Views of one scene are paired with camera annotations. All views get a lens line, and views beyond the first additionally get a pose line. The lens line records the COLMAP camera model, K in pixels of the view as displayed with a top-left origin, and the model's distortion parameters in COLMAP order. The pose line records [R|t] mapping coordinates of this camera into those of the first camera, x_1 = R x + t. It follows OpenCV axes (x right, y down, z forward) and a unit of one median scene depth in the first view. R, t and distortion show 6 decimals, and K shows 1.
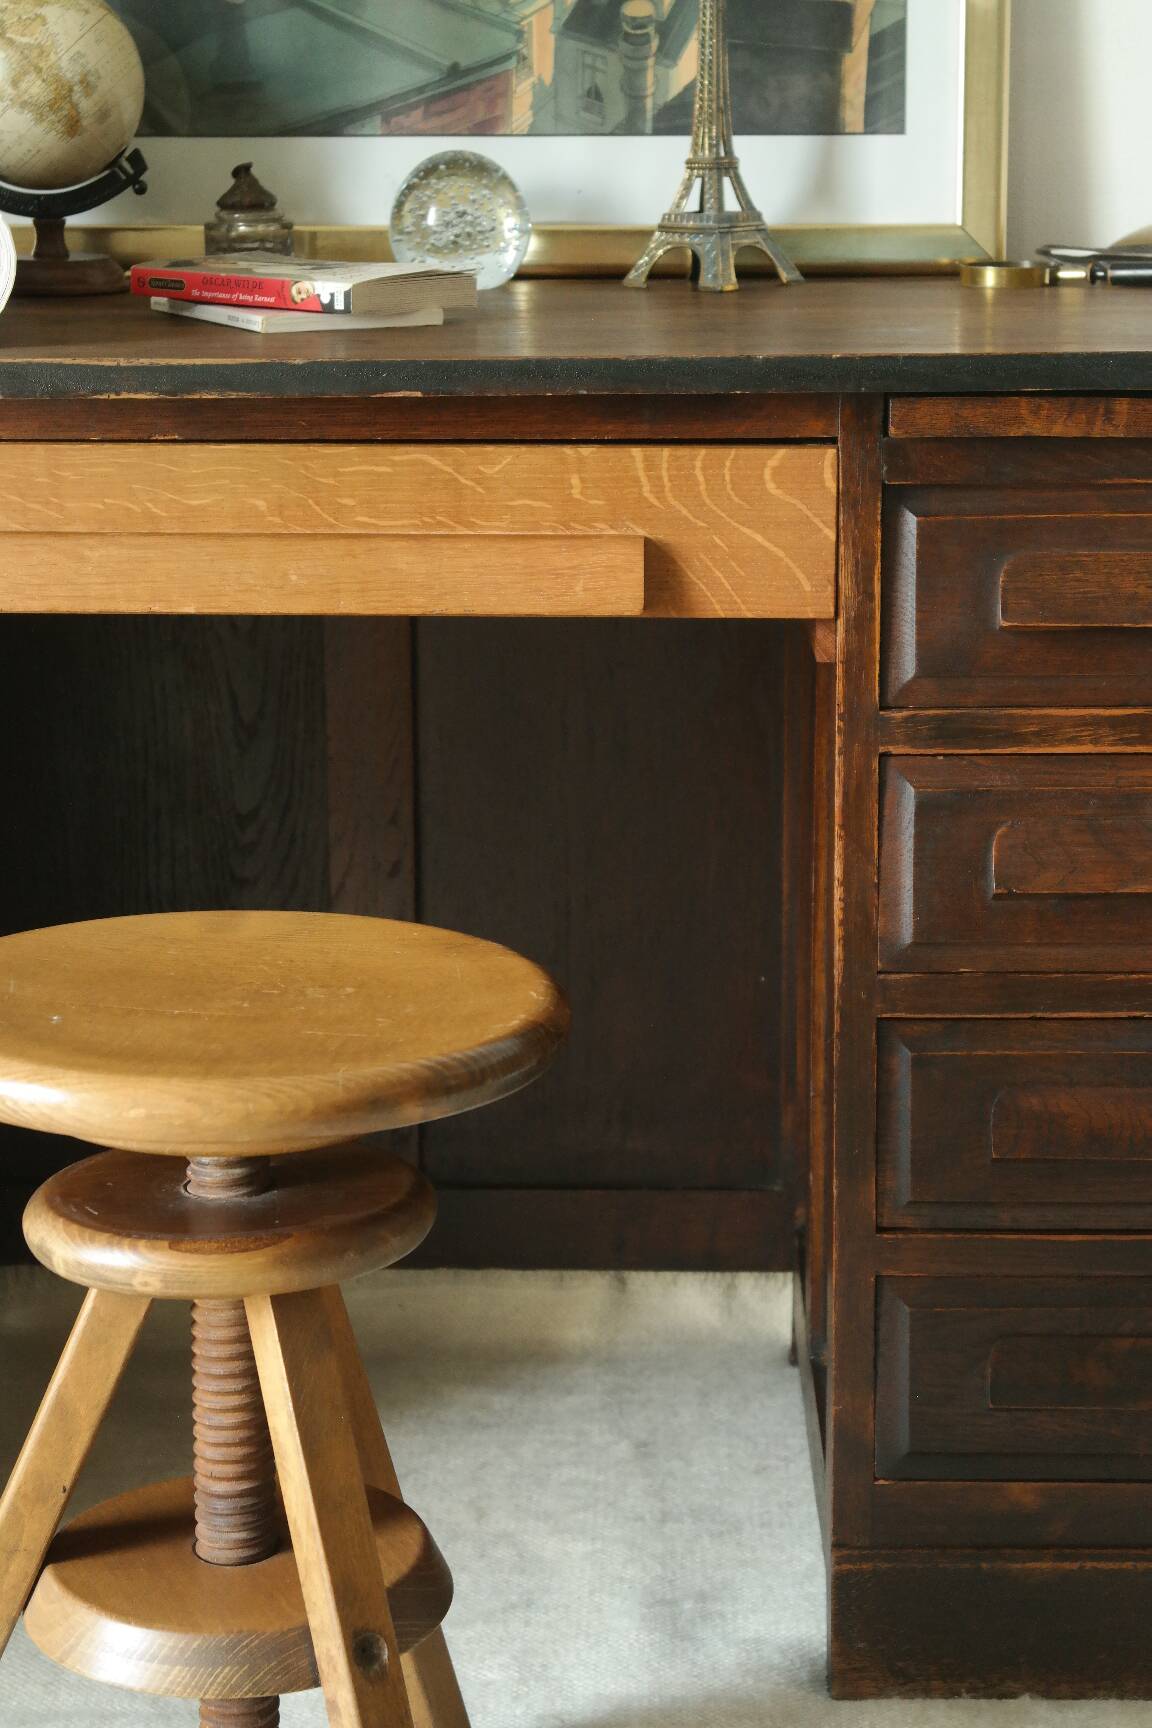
lens RADIAL K [[3595.1, 0, 597.9], [0, 3595.1, 842.0], [0, 0, 1]] dist [0.075486, 0.063673]
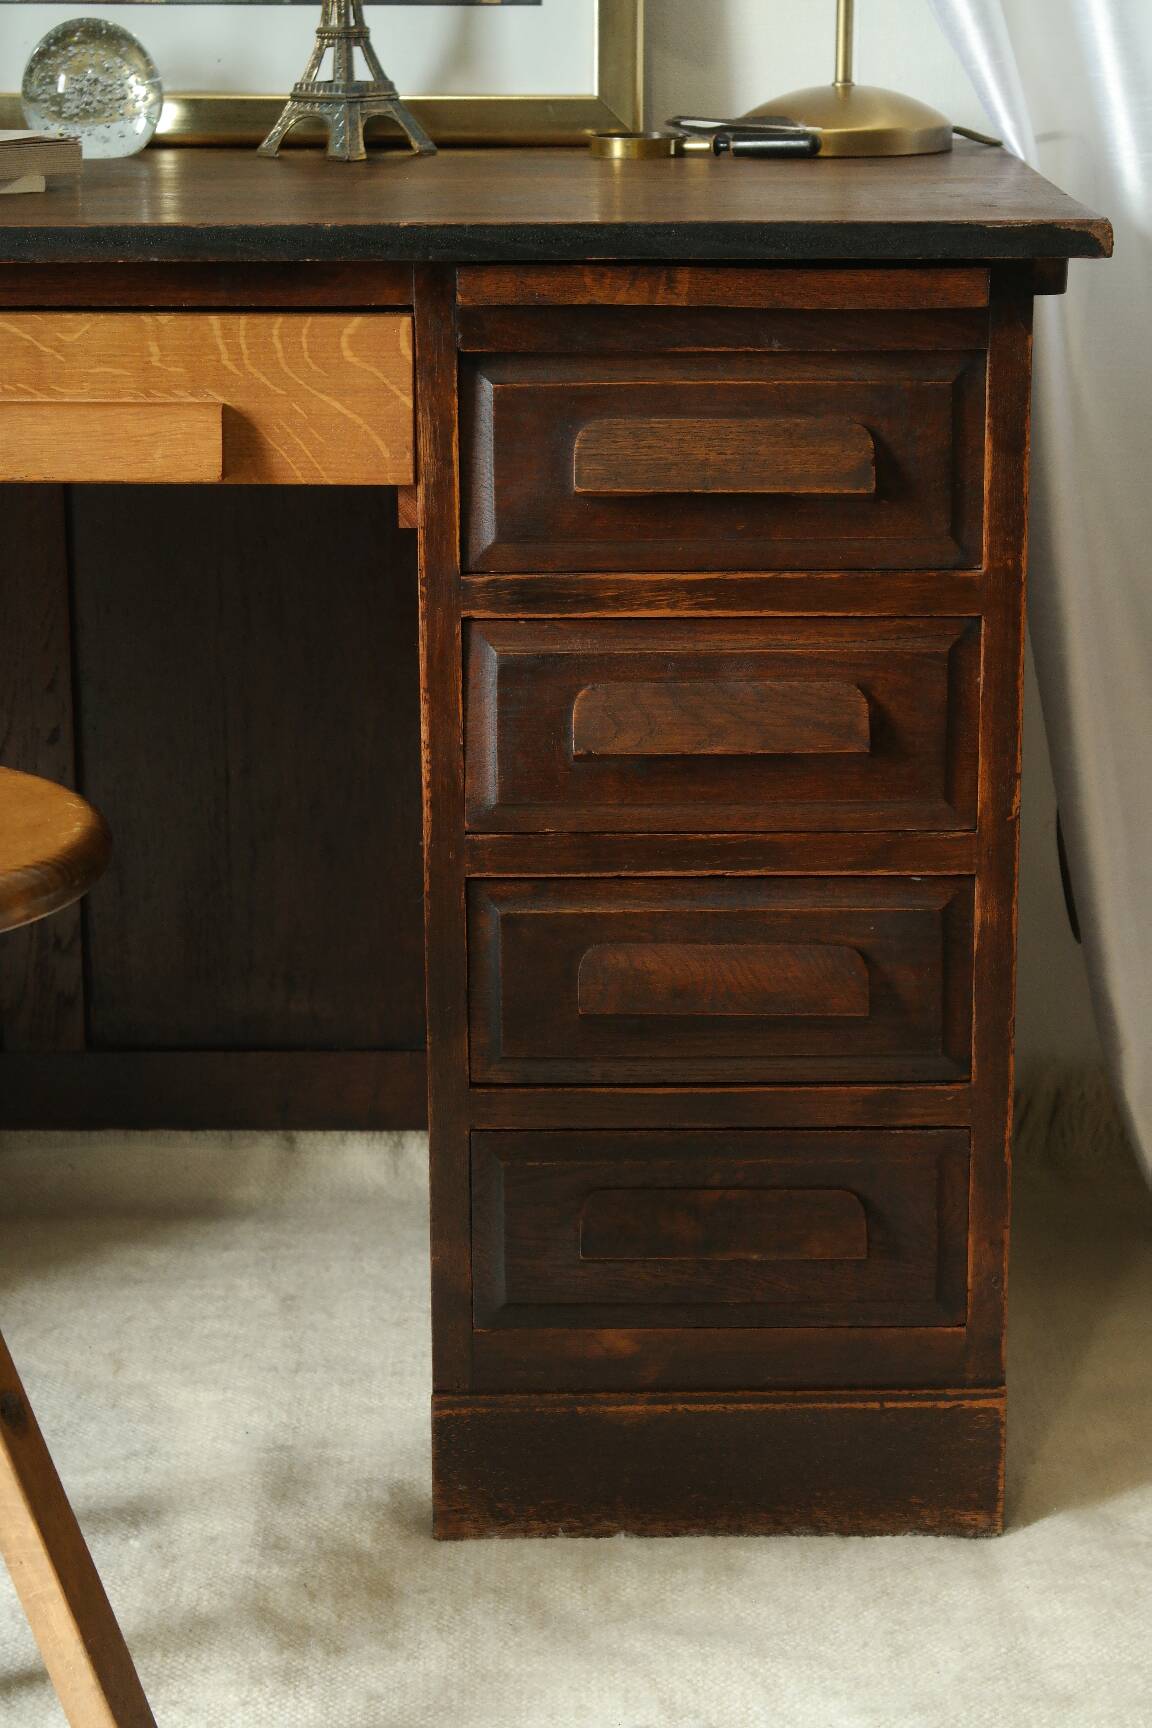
lens RADIAL K [[3592.5, 0, 579.4], [0, 3592.5, 844.7], [0, 0, 1]] dist [0.064912, 0.204549]
pose [[0.999750, -0.003473, 0.022069, 0.080331], [0.002691, 0.999371, 0.035347, 0.003301], [-0.022178, -0.035279, 0.999131, -0.017832]]
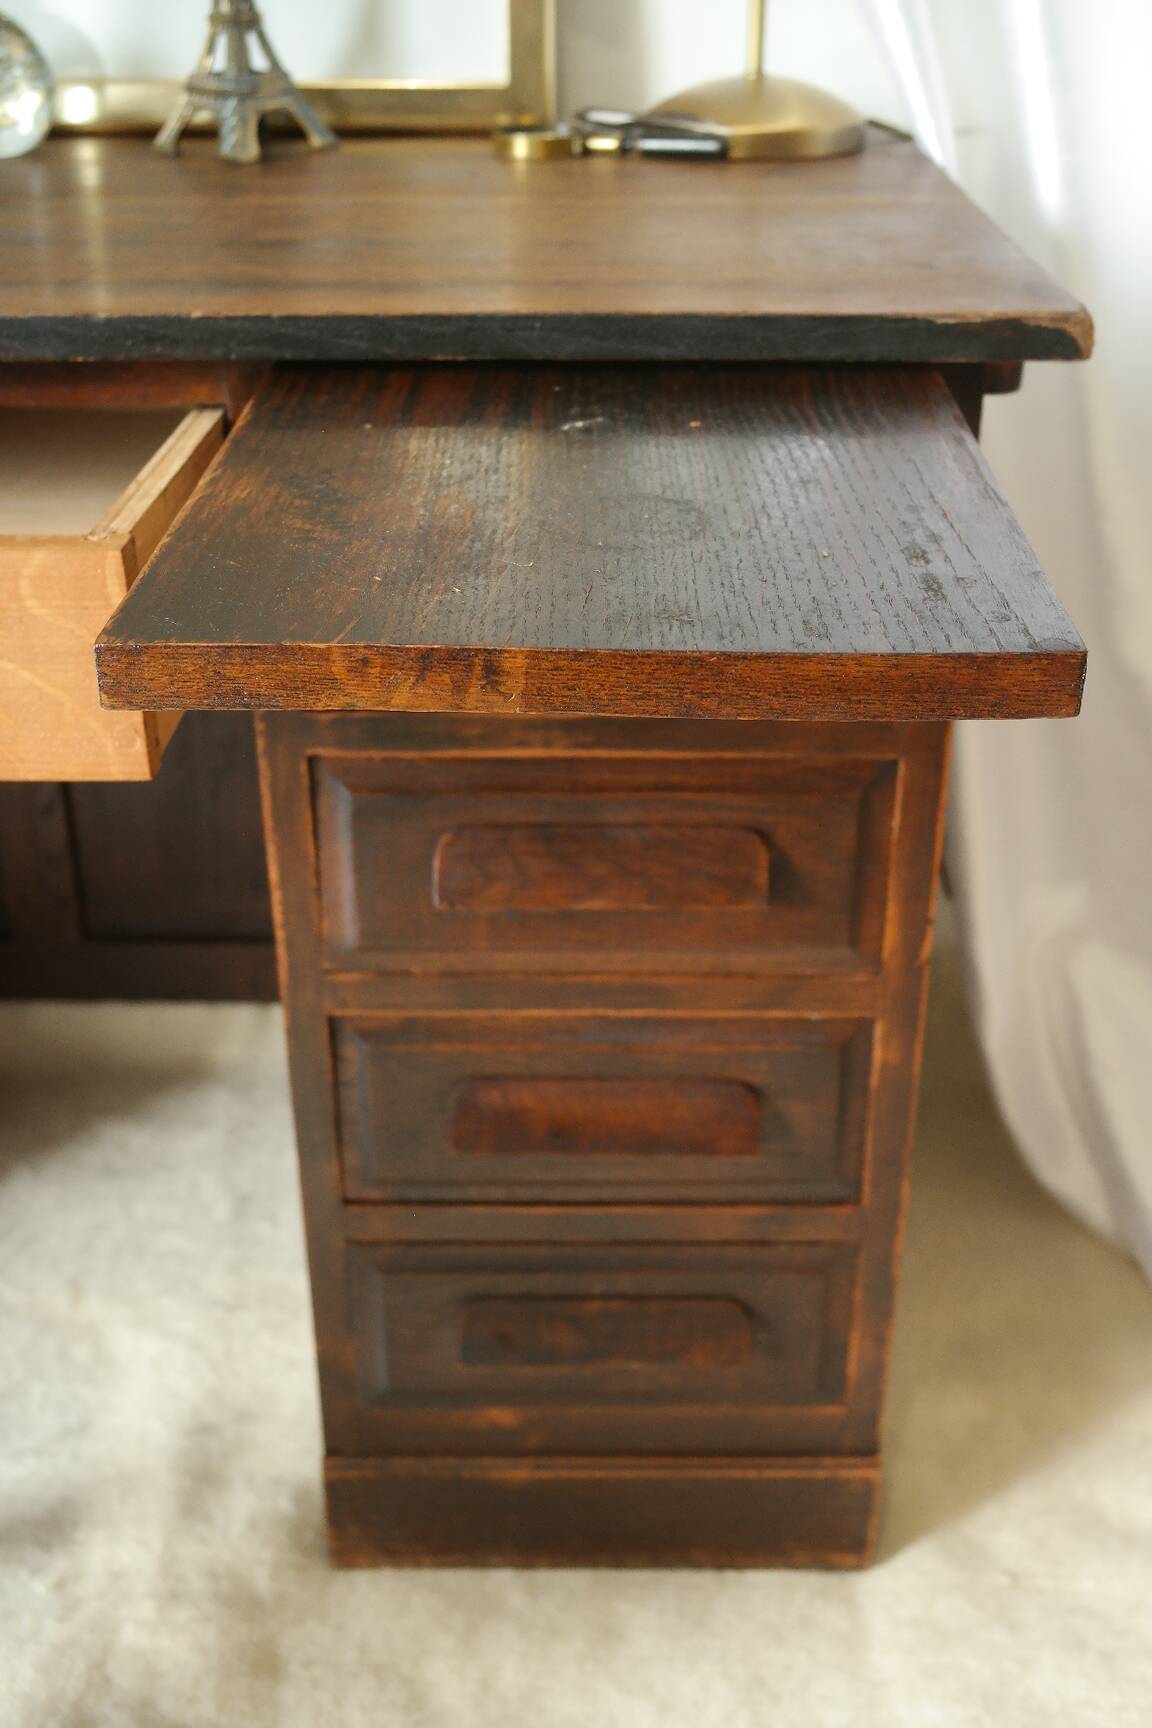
lens RADIAL K [[1866.3, 0, 577.6], [0, 1866.3, 846.0], [0, 0, 1]] dist [-0.005004, 0.016721]
pose [[0.999947, -0.000015, 0.010295, 0.127099], [-0.002657, 0.965745, 0.259481, -0.111631], [-0.009947, -0.259494, 0.965693, 0.492575]]
